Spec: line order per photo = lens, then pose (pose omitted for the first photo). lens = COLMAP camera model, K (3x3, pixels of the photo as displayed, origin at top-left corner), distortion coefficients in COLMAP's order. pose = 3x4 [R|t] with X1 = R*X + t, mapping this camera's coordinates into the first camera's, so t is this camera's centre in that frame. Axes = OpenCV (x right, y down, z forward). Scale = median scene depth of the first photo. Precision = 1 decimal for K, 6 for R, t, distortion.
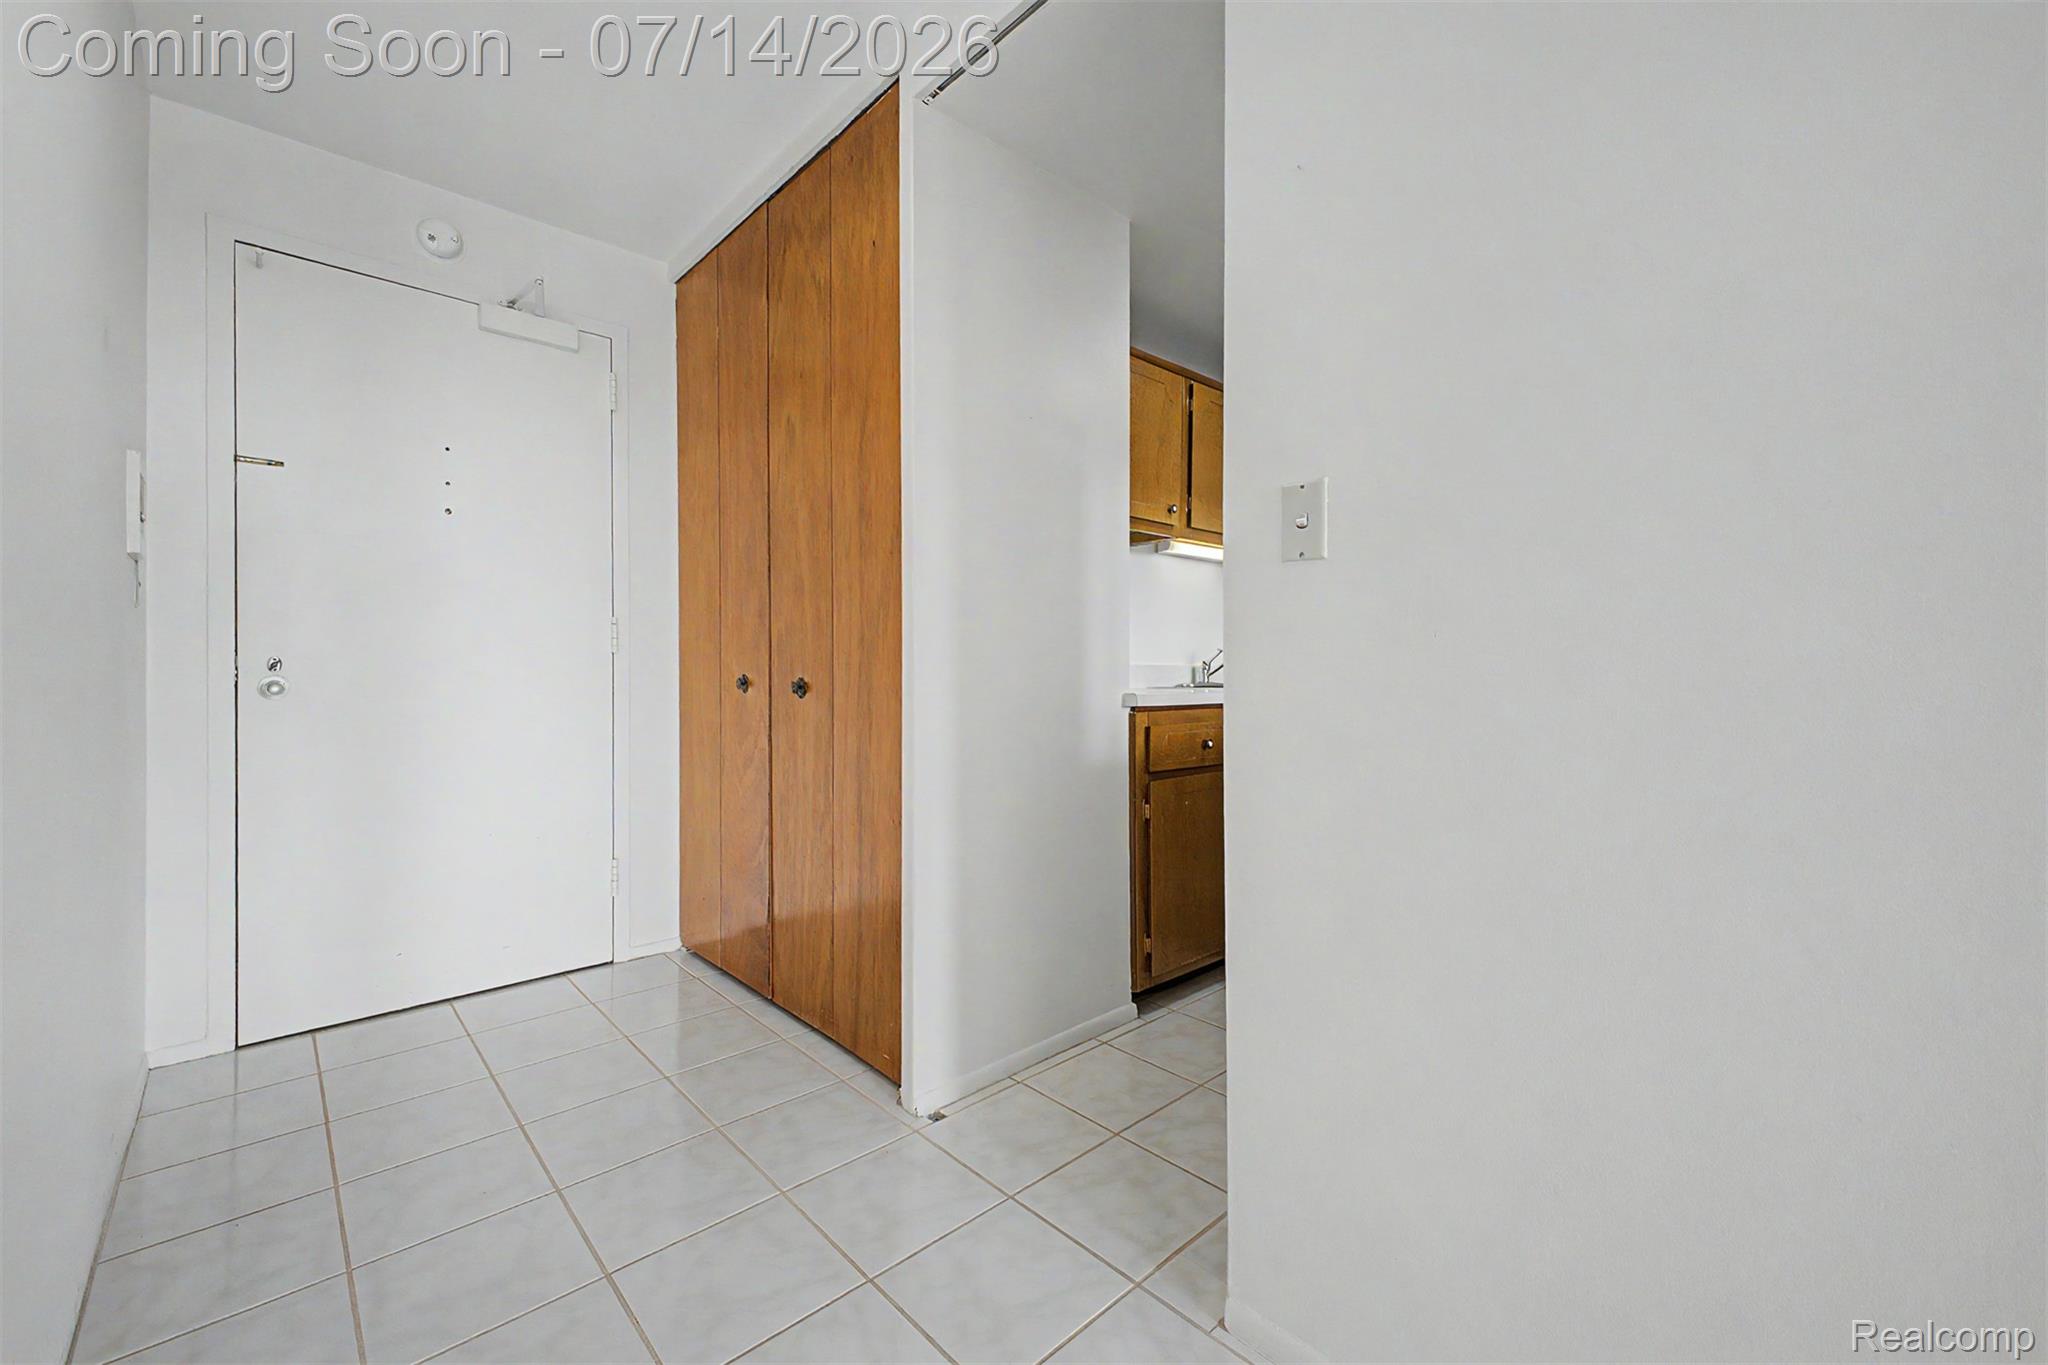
lens RADIAL K [[808.1, 0, 1024.0], [0, 808.1, 682.5], [0, 0, 1]] dist [0.020397, -0.008327]
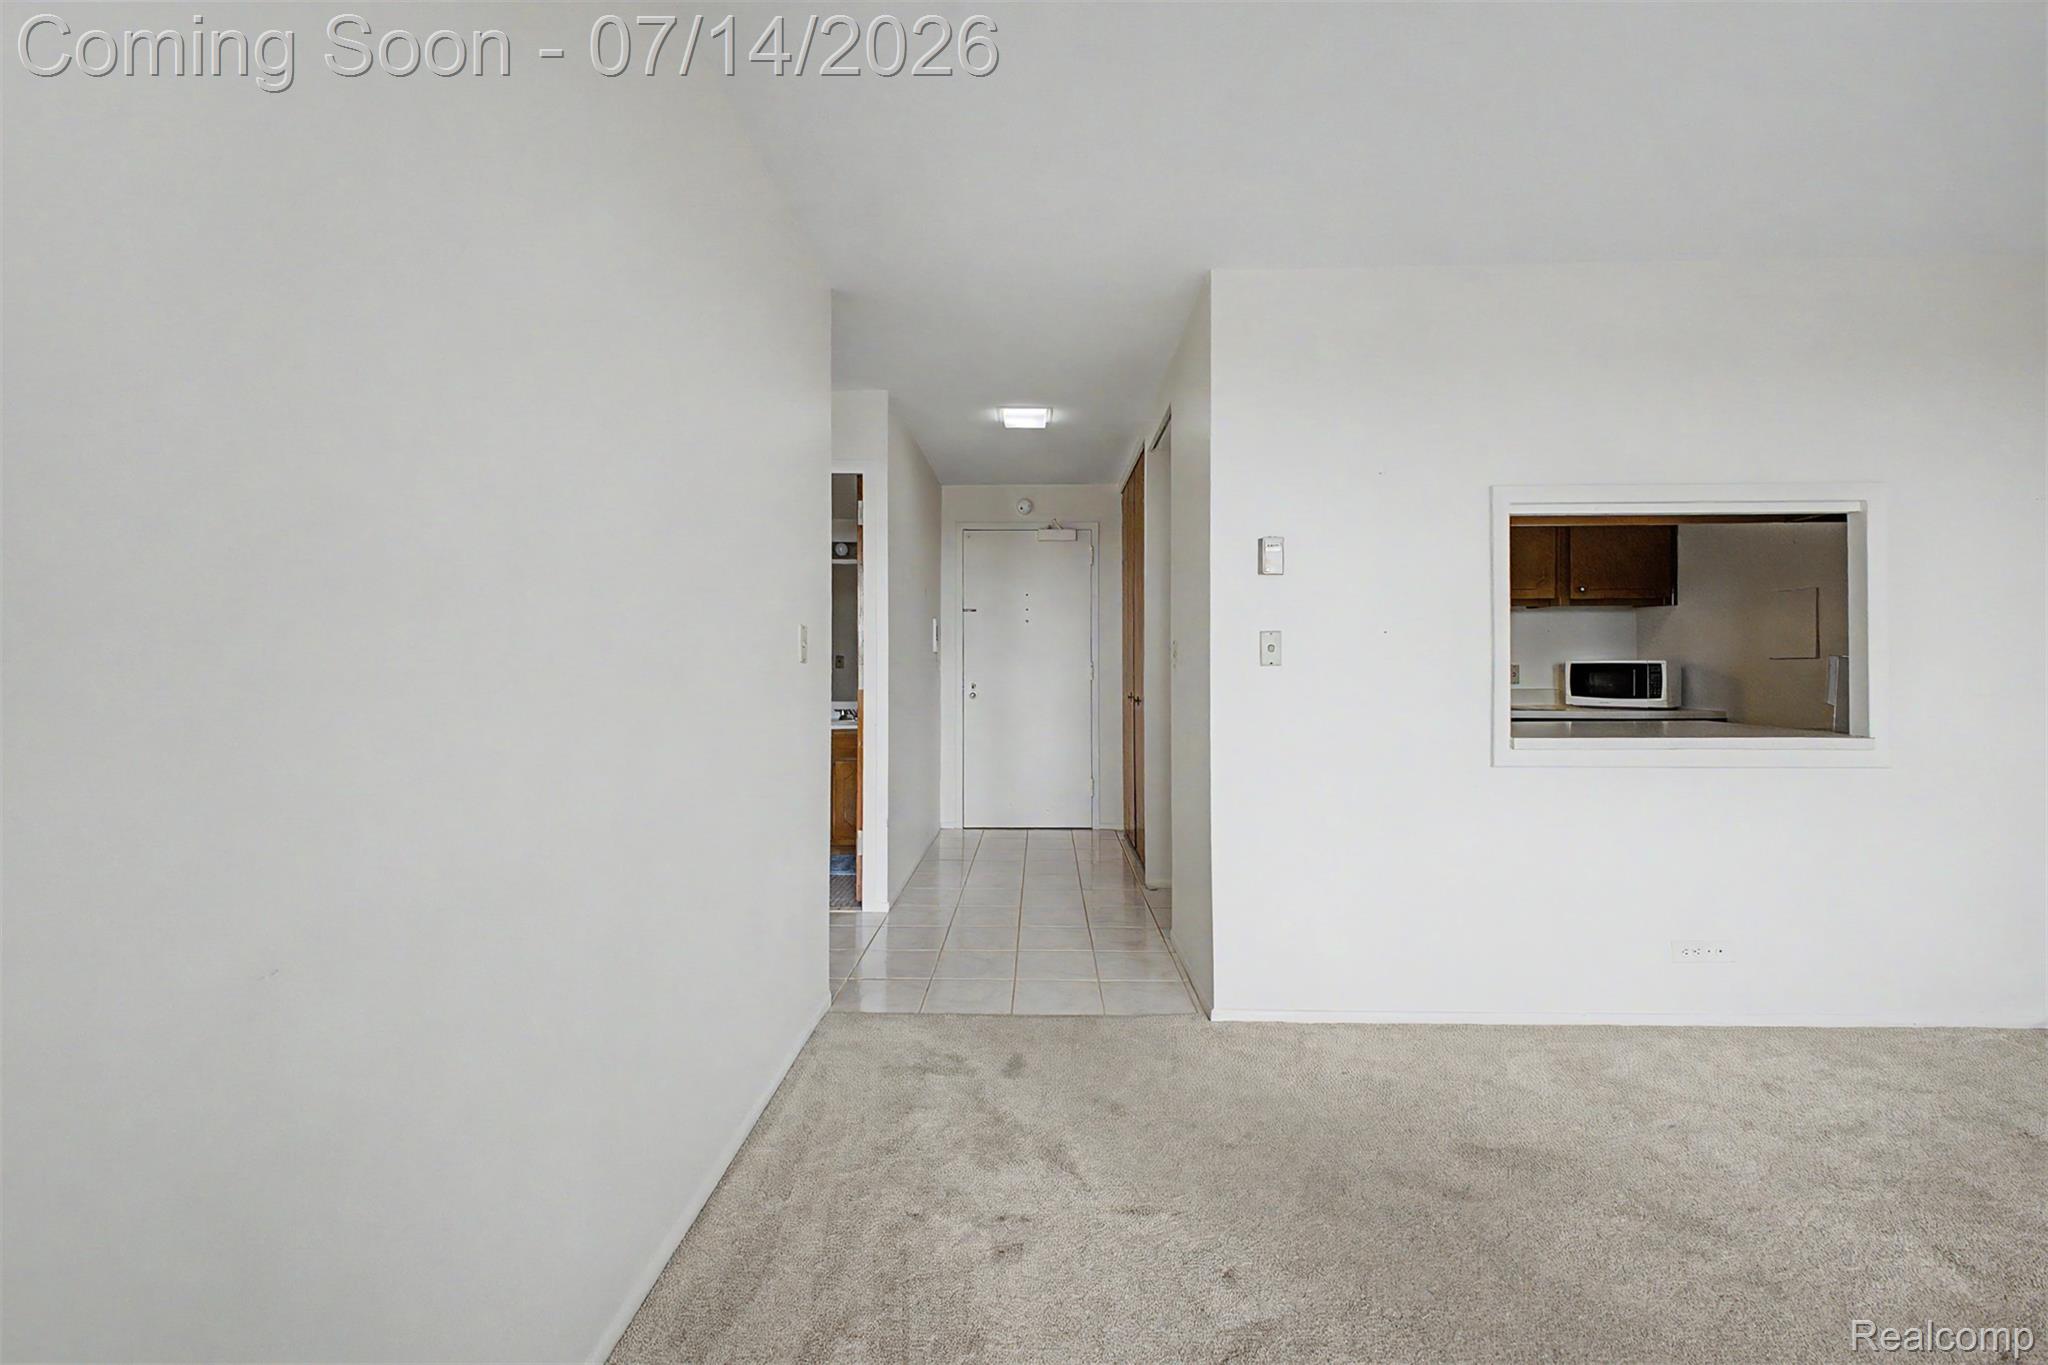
lens RADIAL K [[808.1, 0, 1024.0], [0, 808.1, 682.5], [0, 0, 1]] dist [0.020397, -0.008327]
pose [[0.720431, -0.003654, -0.693517, 0.962951], [-0.009322, 0.999845, -0.014952, 0.003671], [0.693464, 0.017236, 0.720285, -0.725643]]
